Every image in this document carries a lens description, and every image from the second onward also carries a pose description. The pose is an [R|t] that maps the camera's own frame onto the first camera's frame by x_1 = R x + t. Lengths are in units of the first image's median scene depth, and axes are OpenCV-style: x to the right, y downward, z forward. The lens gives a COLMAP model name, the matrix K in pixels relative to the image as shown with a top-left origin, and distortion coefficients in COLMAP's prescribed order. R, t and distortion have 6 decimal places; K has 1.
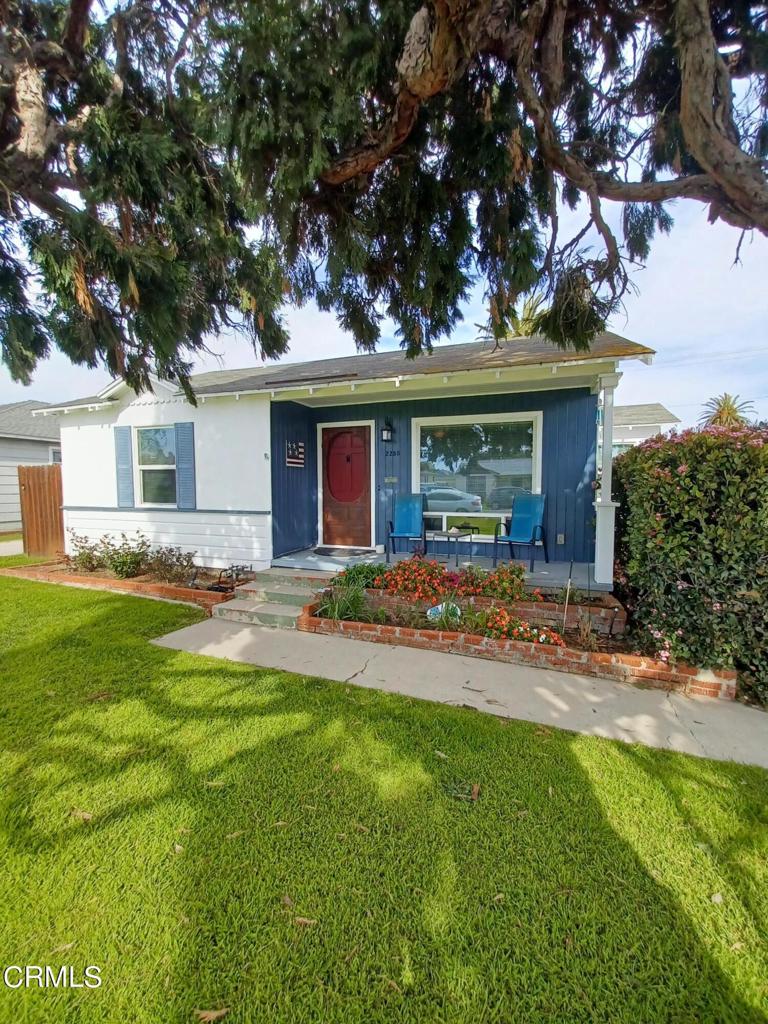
lens RADIAL K [[402.0, 0, 384.1], [0, 402.0, 516.9], [0, 0, 1]] dist [-0.001998, -0.008397]
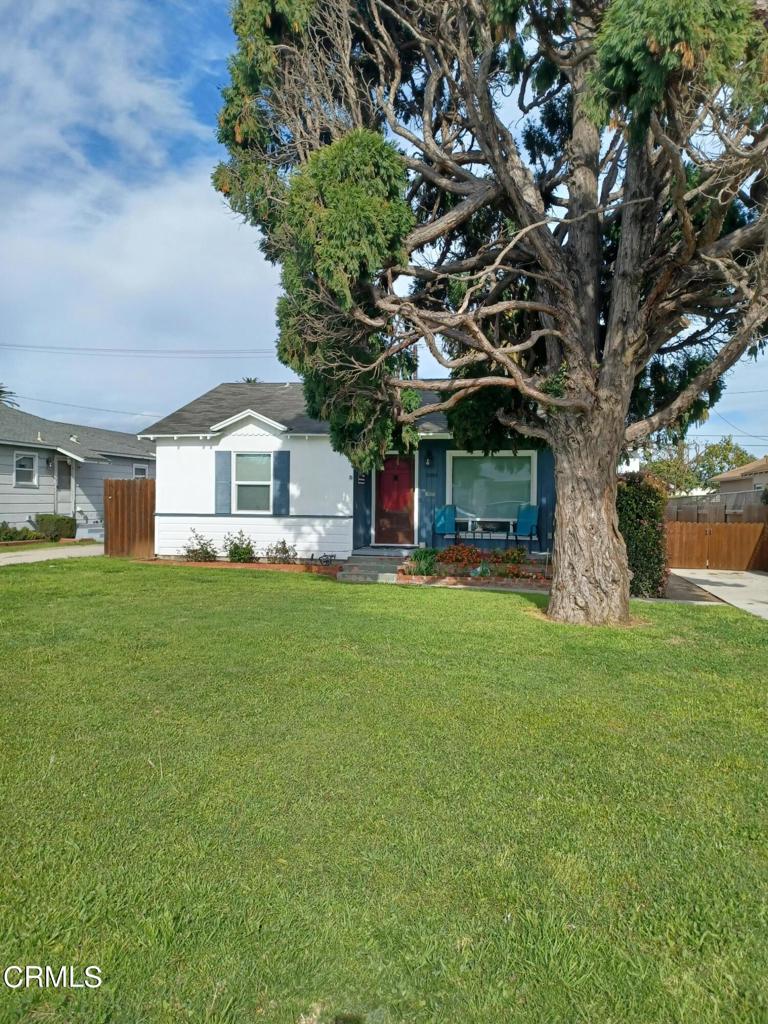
lens RADIAL K [[738.5, 0, 383.2], [0, 738.5, 504.0], [0, 0, 1]] dist [0.040240, -0.009402]
pose [[0.991055, 0.009327, 0.133126, -0.475613], [-0.000092, 0.997602, -0.069208, 0.113410], [-0.133452, 0.068577, 0.988680, -1.449389]]
